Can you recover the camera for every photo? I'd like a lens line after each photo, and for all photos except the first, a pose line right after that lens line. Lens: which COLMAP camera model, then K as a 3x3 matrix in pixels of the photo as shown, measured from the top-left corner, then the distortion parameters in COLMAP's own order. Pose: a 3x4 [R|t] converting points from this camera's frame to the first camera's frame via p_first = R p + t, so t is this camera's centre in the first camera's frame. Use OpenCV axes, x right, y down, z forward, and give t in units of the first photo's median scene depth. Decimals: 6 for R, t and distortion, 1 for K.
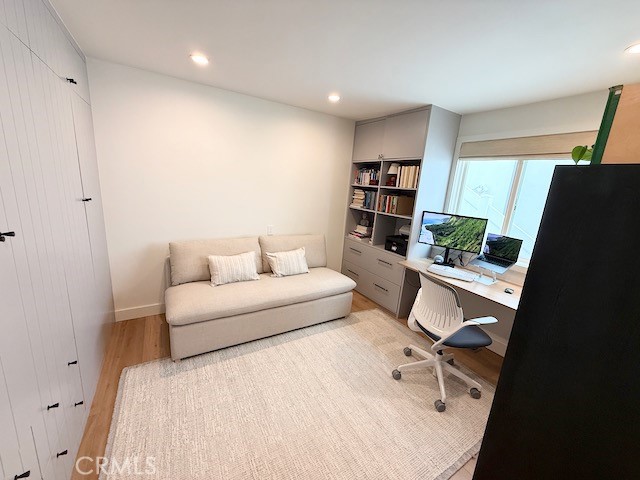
lens RADIAL K [[252.6, 0, 320.0], [0, 252.6, 240.0], [0, 0, 1]] dist [-0.000040, 0.000034]
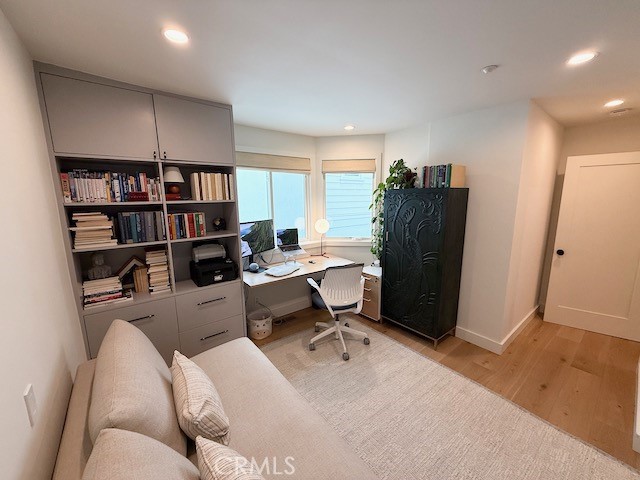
lens RADIAL K [[252.6, 0, 320.0], [0, 252.6, 240.0], [0, 0, 1]] dist [-0.000040, 0.000034]
pose [[-0.110473, -0.240926, 0.964236, -0.469032], [0.223467, 0.939311, 0.260302, -0.211491], [-0.968431, 0.244231, -0.049929, 0.714636]]
